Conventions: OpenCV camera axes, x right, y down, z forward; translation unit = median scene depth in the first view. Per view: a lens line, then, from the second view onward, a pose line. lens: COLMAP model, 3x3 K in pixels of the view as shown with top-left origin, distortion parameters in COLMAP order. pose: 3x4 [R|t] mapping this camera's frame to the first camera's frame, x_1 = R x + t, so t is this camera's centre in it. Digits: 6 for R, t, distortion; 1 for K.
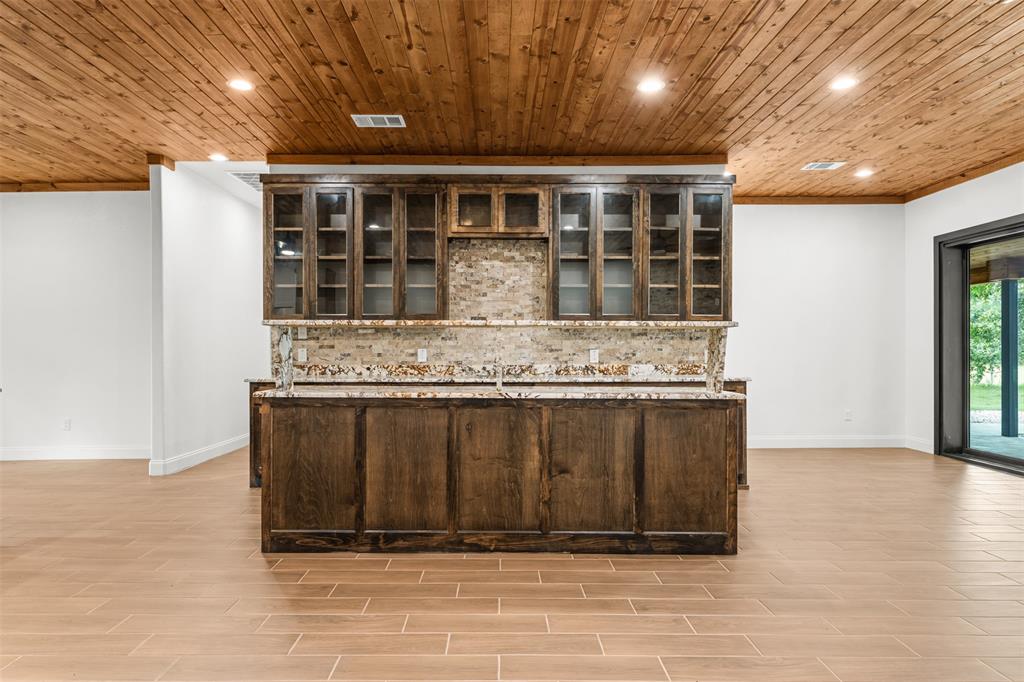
lens RADIAL K [[621.5, 0, 513.5], [0, 621.5, 351.1], [0, 0, 1]] dist [0.001521, -0.002106]
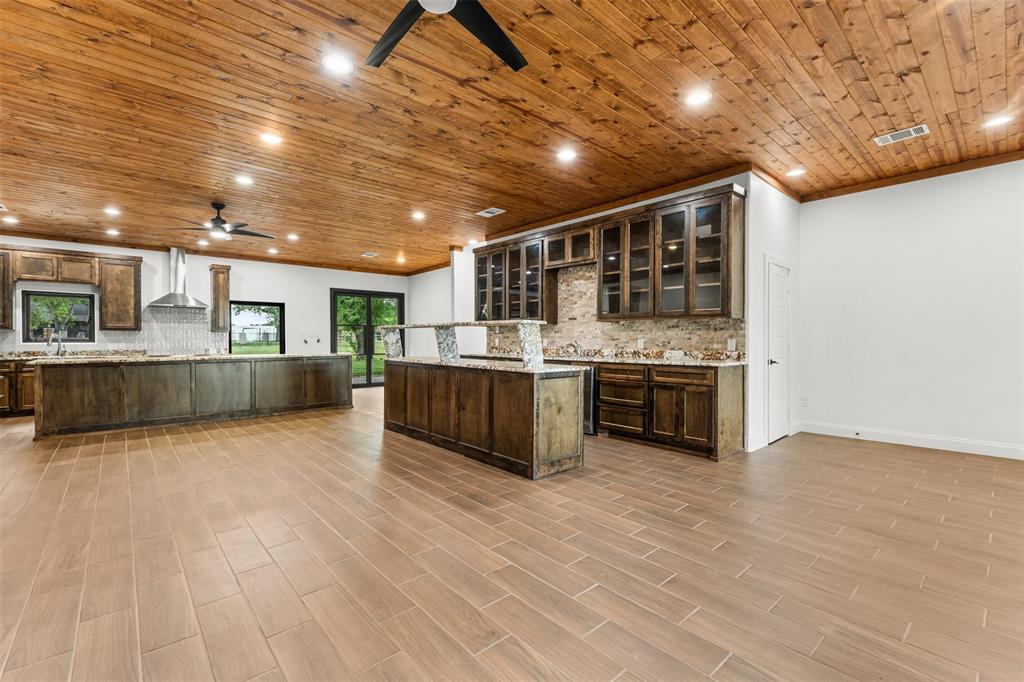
lens RADIAL K [[446.5, 0, 534.2], [0, 446.5, 340.7], [0, 0, 1]] dist [0.004593, -0.002248]
pose [[0.669661, 0.003428, -0.742659, 0.742569], [-0.001606, 0.999994, 0.003167, -0.001038], [0.742665, -0.000928, 0.669662, 0.199038]]
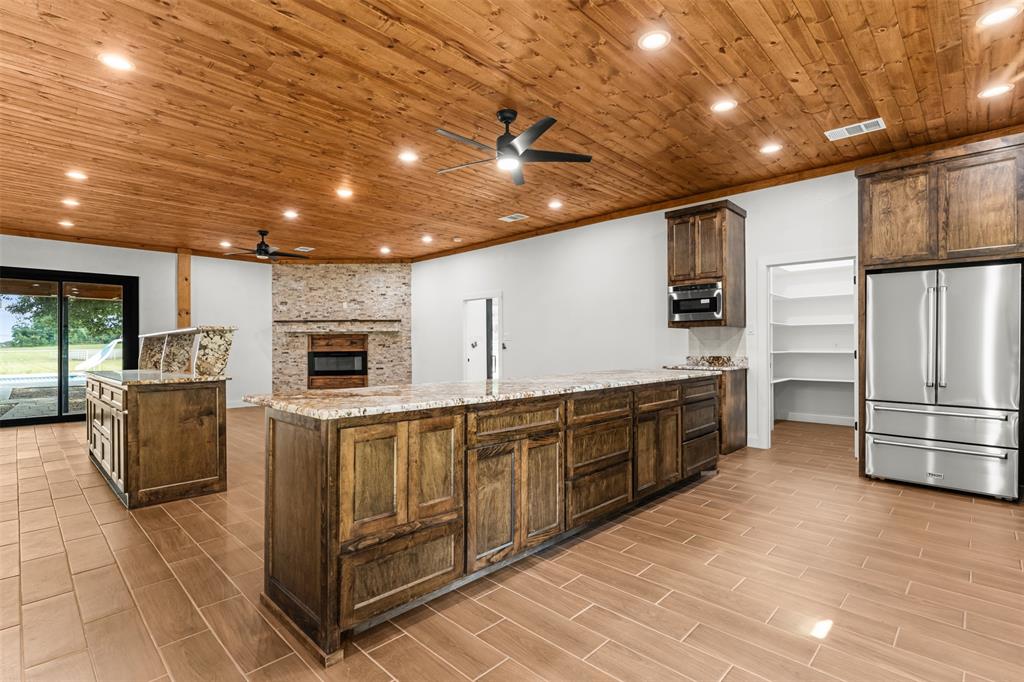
lens RADIAL K [[474.4, 0, 518.6], [0, 474.4, 342.2], [0, 0, 1]] dist [-0.015675, -0.000956]
pose [[-0.714619, 0.012742, 0.699398, -1.061969], [0.010670, 0.999916, -0.007315, 0.002545], [-0.699433, 0.002236, -0.714695, 0.837978]]
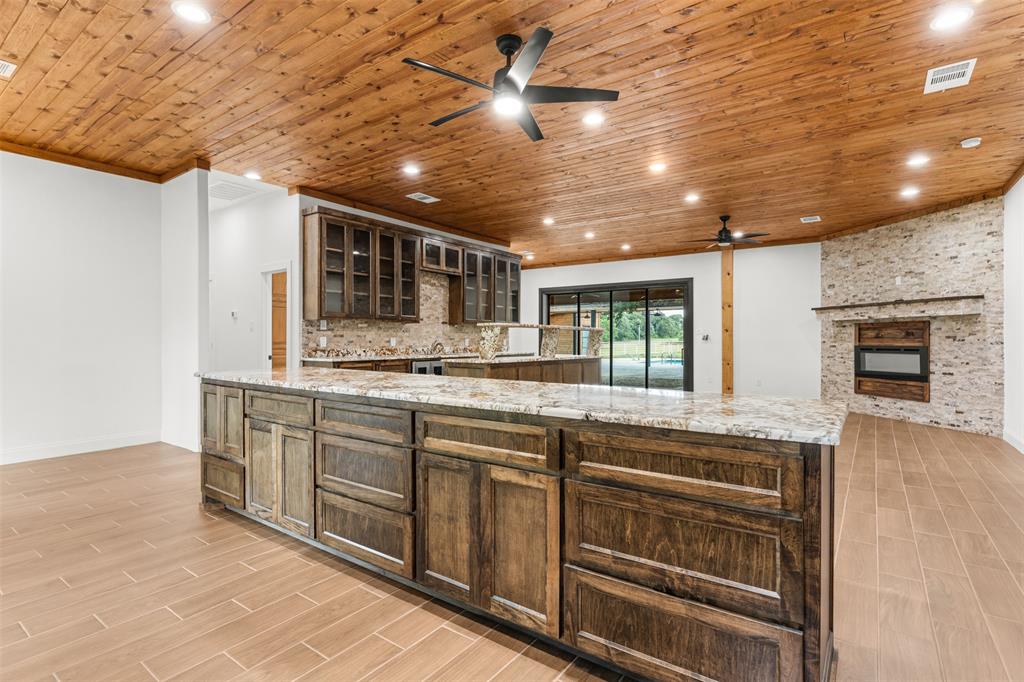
lens RADIAL K [[502.5, 0, 515.9], [0, 502.5, 337.3], [0, 0, 1]] dist [0.002188, -0.001438]
pose [[0.587338, 0.006216, 0.809318, -1.030115], [-0.000793, 0.999974, -0.007105, 0.004161], [-0.809341, 0.003531, 0.587328, 0.026578]]
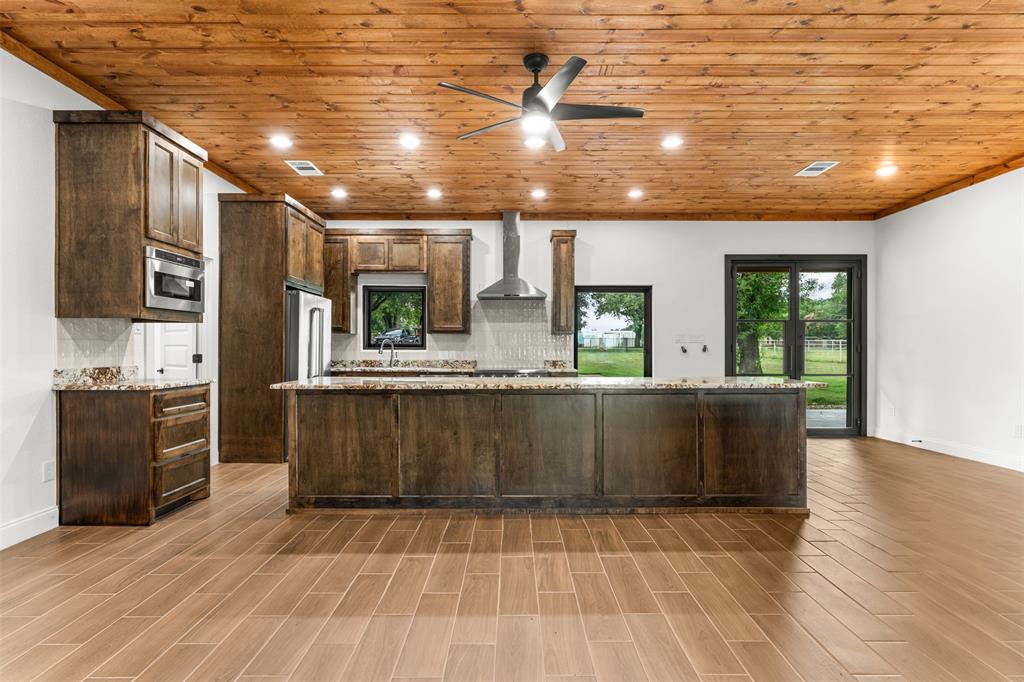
lens RADIAL K [[502.5, 0, 513.0], [0, 502.5, 348.7], [0, 0, 1]] dist [0.002188, -0.001438]
pose [[-0.026002, 0.009872, -0.999613, 0.022960], [-0.003257, 0.999945, 0.009960, -0.003446], [0.999657, 0.003515, -0.025968, 0.341759]]
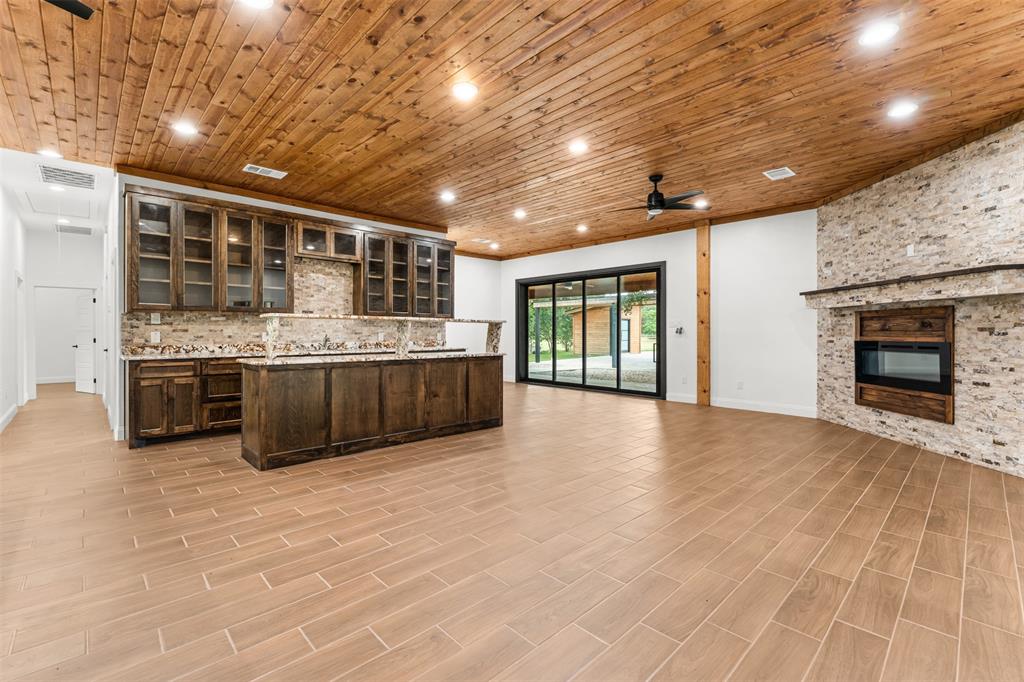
lens RADIAL K [[446.5, 0, 511.5], [0, 446.5, 332.2], [0, 0, 1]] dist [0.004593, -0.002248]
pose [[0.726335, 0.001526, 0.687340, -0.461268], [0.001299, 0.999993, -0.003592, 0.000506], [-0.687340, 0.003502, 0.726327, -0.113436]]
